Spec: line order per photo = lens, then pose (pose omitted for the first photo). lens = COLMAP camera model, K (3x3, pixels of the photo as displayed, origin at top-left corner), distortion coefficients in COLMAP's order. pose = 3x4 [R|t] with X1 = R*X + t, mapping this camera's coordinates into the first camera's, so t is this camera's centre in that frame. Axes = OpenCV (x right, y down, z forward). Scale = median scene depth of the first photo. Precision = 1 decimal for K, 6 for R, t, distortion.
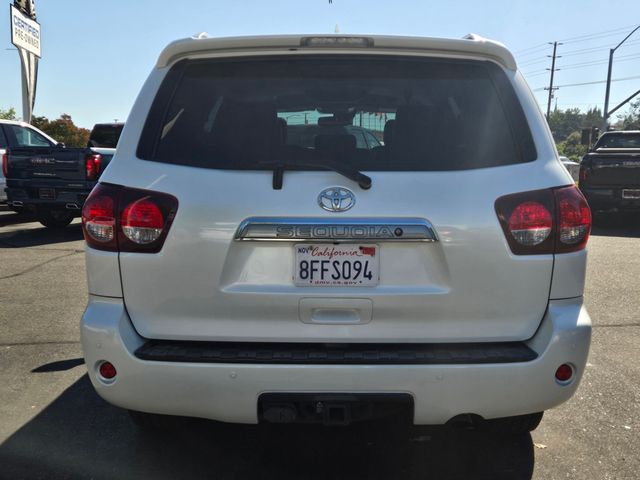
lens RADIAL K [[432.3, 0, 320.0], [0, 432.3, 240.0], [0, 0, 1]] dist [0.059787, -0.055236]
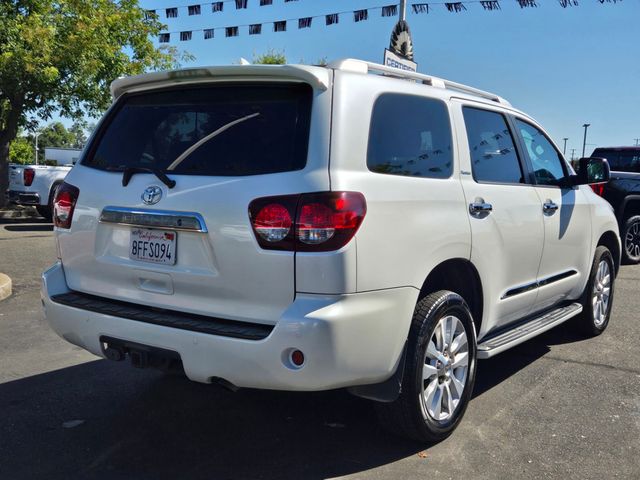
lens RADIAL K [[432.3, 0, 320.0], [0, 432.3, 240.0], [0, 0, 1]] dist [0.059787, -0.055236]
pose [[0.916518, 0.079840, -0.391944, 1.014258], [-0.089473, 0.995969, -0.006341, 0.003387], [0.389857, 0.040880, 0.919967, -0.006473]]
